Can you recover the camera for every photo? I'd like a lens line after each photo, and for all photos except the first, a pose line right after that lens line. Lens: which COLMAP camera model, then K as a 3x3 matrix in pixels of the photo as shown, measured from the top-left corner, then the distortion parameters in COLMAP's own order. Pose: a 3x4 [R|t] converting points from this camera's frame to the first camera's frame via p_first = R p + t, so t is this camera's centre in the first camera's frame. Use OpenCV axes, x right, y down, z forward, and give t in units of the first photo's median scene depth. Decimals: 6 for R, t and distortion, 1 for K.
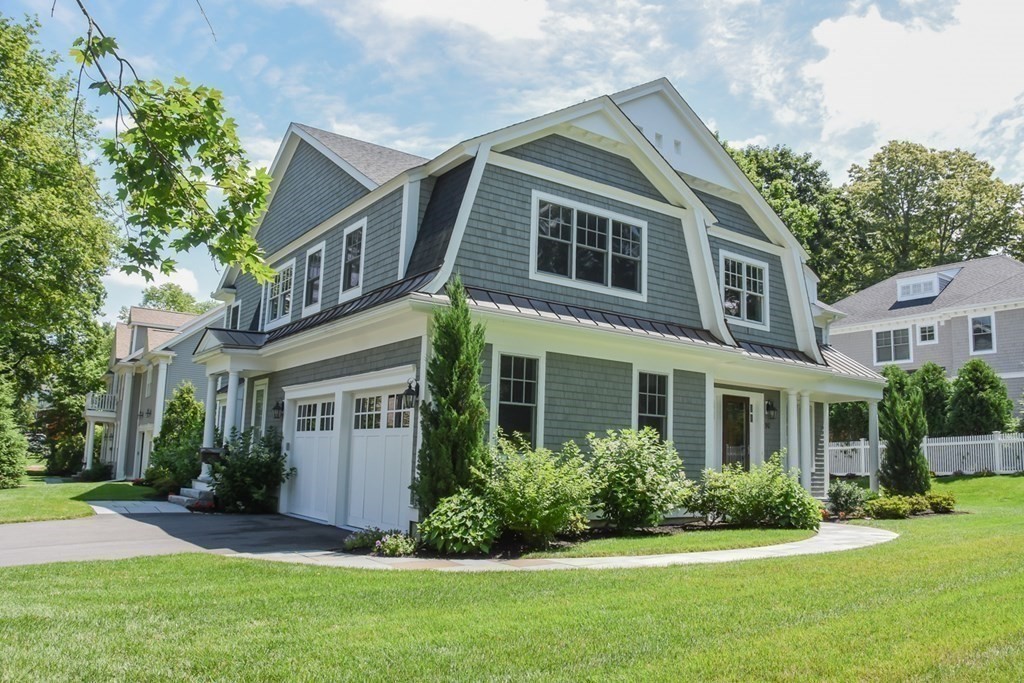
lens RADIAL K [[786.1, 0, 512.0], [0, 786.1, 341.5], [0, 0, 1]] dist [-0.114360, 0.003438]
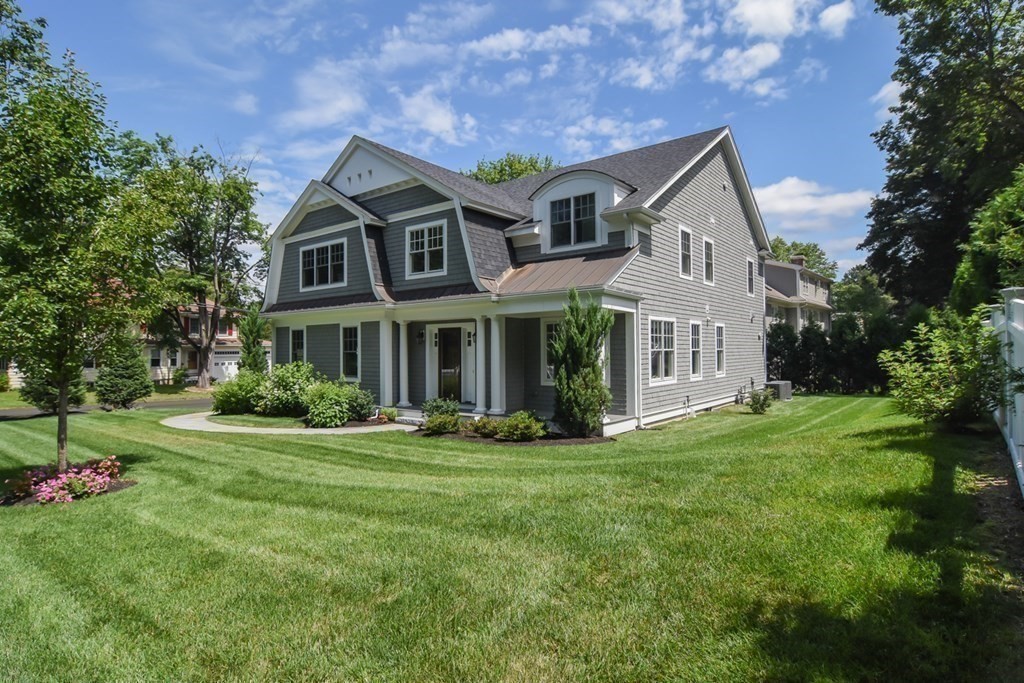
lens RADIAL K [[549.4, 0, 510.0], [0, 549.4, 339.2], [0, 0, 1]] dist [-0.021329, -0.001122]
pose [[0.286826, -0.054721, -0.956418, 1.407746], [0.166348, 0.986045, -0.006529, 0.131365], [0.943429, -0.157226, 0.291927, 0.967117]]
